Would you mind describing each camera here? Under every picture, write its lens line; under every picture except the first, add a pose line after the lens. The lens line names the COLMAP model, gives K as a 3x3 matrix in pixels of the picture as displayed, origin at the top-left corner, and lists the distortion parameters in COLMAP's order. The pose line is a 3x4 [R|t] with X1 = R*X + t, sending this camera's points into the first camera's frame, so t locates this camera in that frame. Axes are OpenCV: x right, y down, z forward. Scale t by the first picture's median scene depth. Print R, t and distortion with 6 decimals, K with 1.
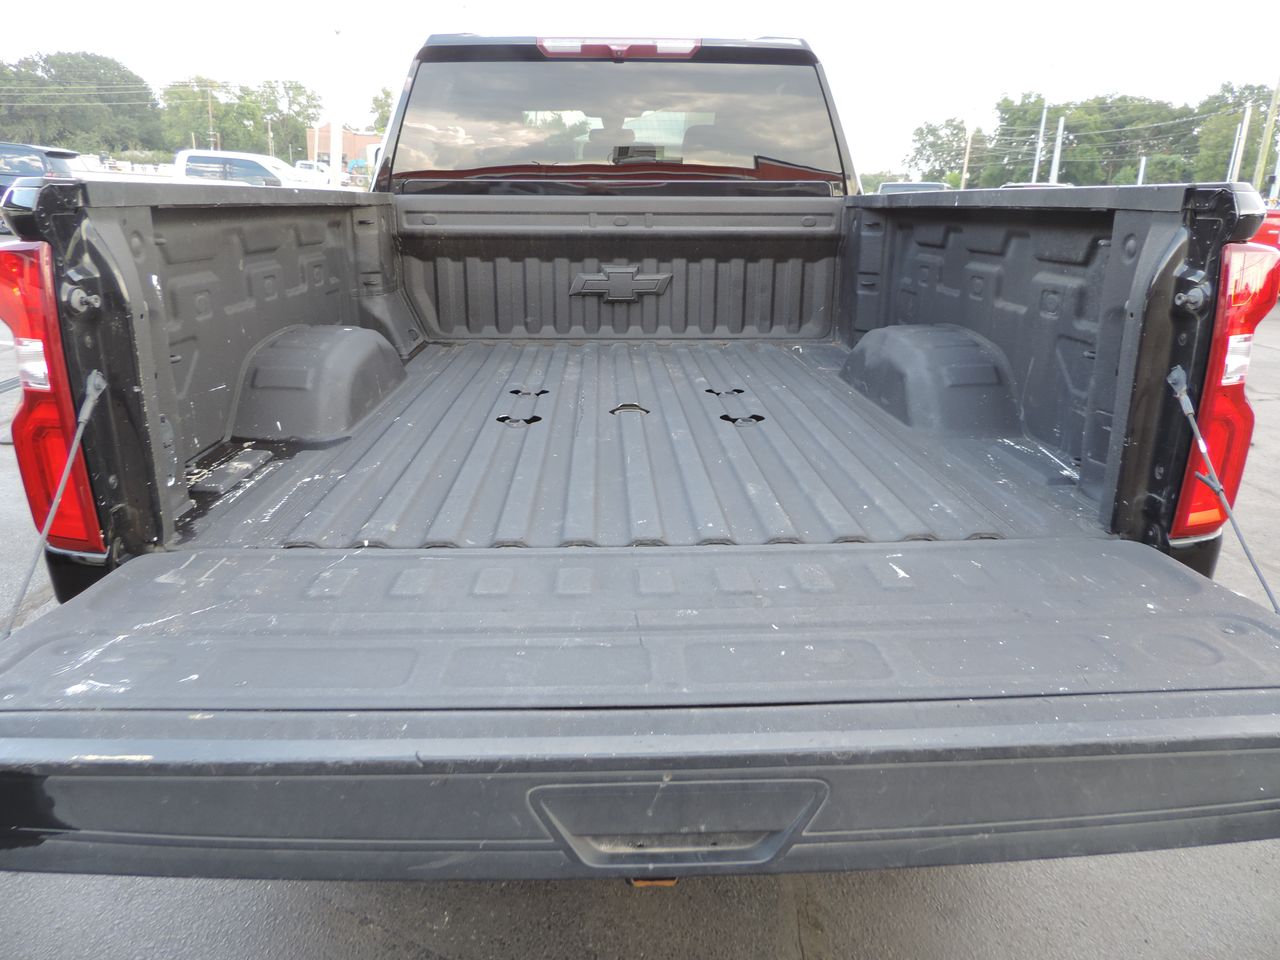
lens RADIAL K [[895.5, 0, 638.7], [0, 895.5, 483.4], [0, 0, 1]] dist [-0.047620, 0.023938]
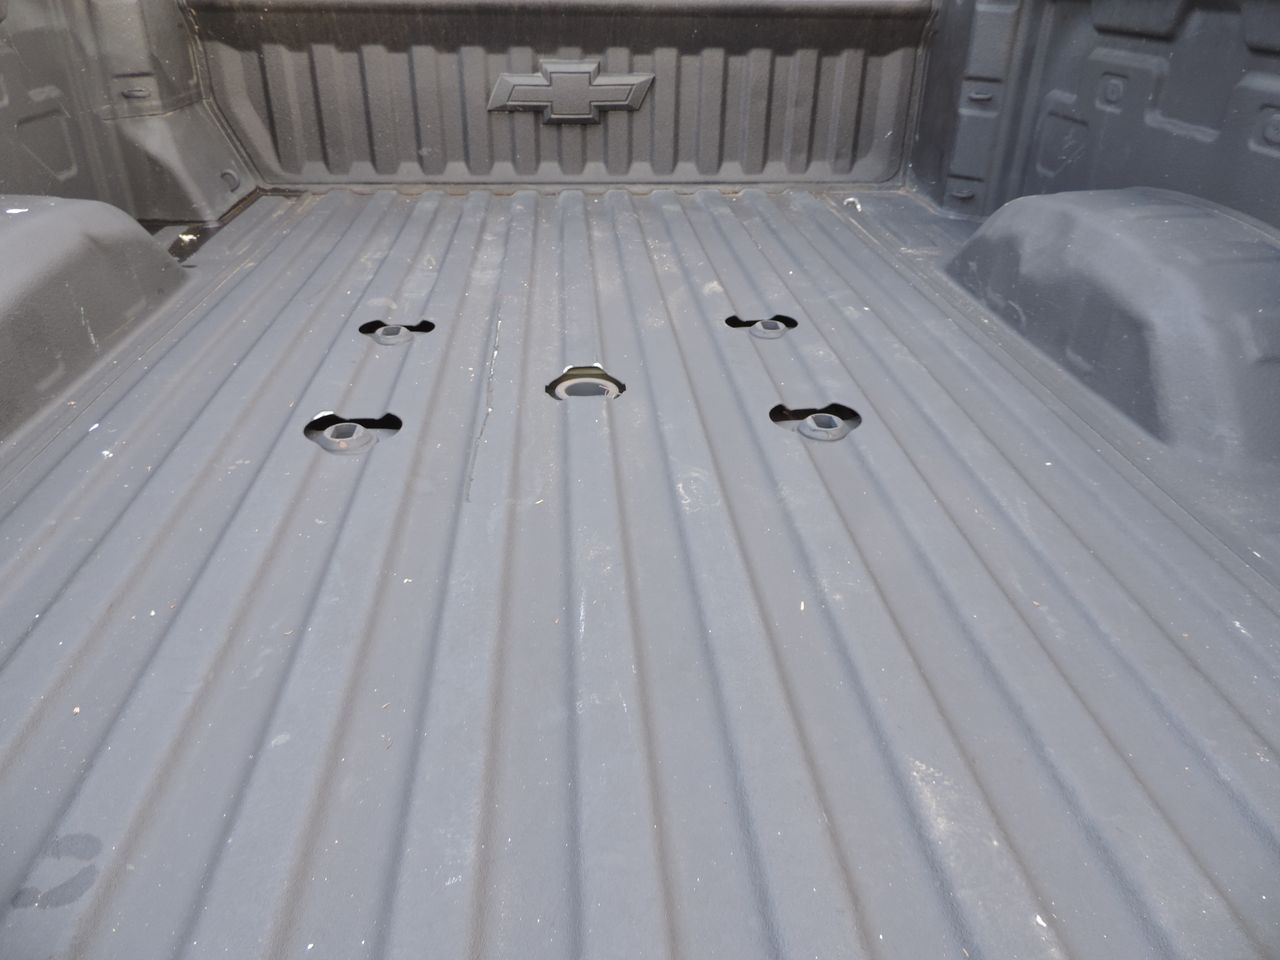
lens RADIAL K [[894.4, 0, 640.0], [0, 894.4, 480.0], [0, 0, 1]] dist [-0.019353, -0.007657]
pose [[0.999115, -0.011750, 0.040378, -0.000341], [0.002663, 0.975924, 0.218097, -0.096236], [-0.041968, -0.217796, 0.975092, 0.342823]]
